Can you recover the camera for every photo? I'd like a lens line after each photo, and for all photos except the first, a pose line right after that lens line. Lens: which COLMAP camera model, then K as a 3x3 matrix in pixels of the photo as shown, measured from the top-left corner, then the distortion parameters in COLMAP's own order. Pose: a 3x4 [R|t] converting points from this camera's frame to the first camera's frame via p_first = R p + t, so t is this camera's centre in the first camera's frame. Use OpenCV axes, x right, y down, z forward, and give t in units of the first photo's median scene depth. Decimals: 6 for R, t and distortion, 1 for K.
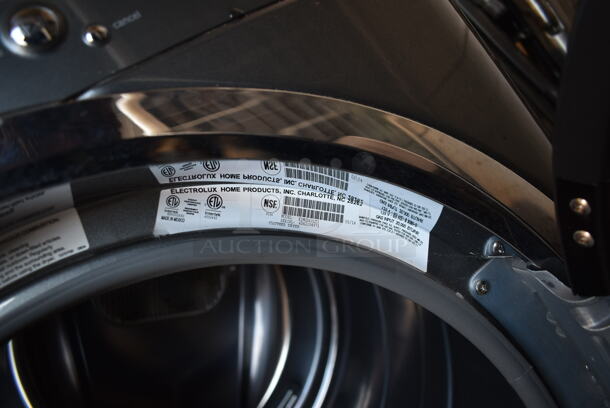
lens RADIAL K [[467.3, 0, 307.3], [0, 467.3, 205.0], [0, 0, 1]] dist [-0.039565, 0.030715]
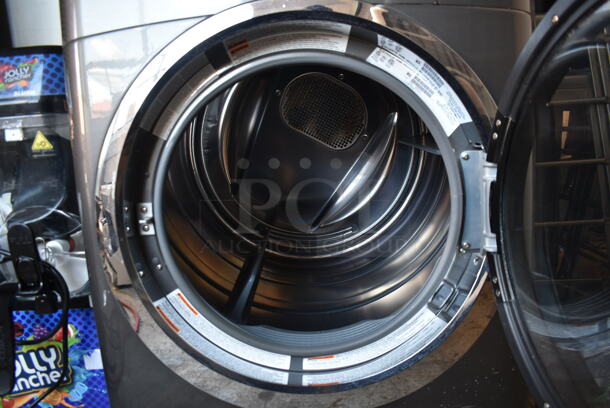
lens RADIAL K [[467.3, 0, 307.3], [0, 467.3, 205.0], [0, 0, 1]] dist [-0.039565, 0.030715]
pose [[0.773304, 0.595860, -0.216684, 0.456626], [-0.520802, 0.791868, 0.318920, 0.040015], [0.361617, -0.133773, 0.922680, -1.597656]]
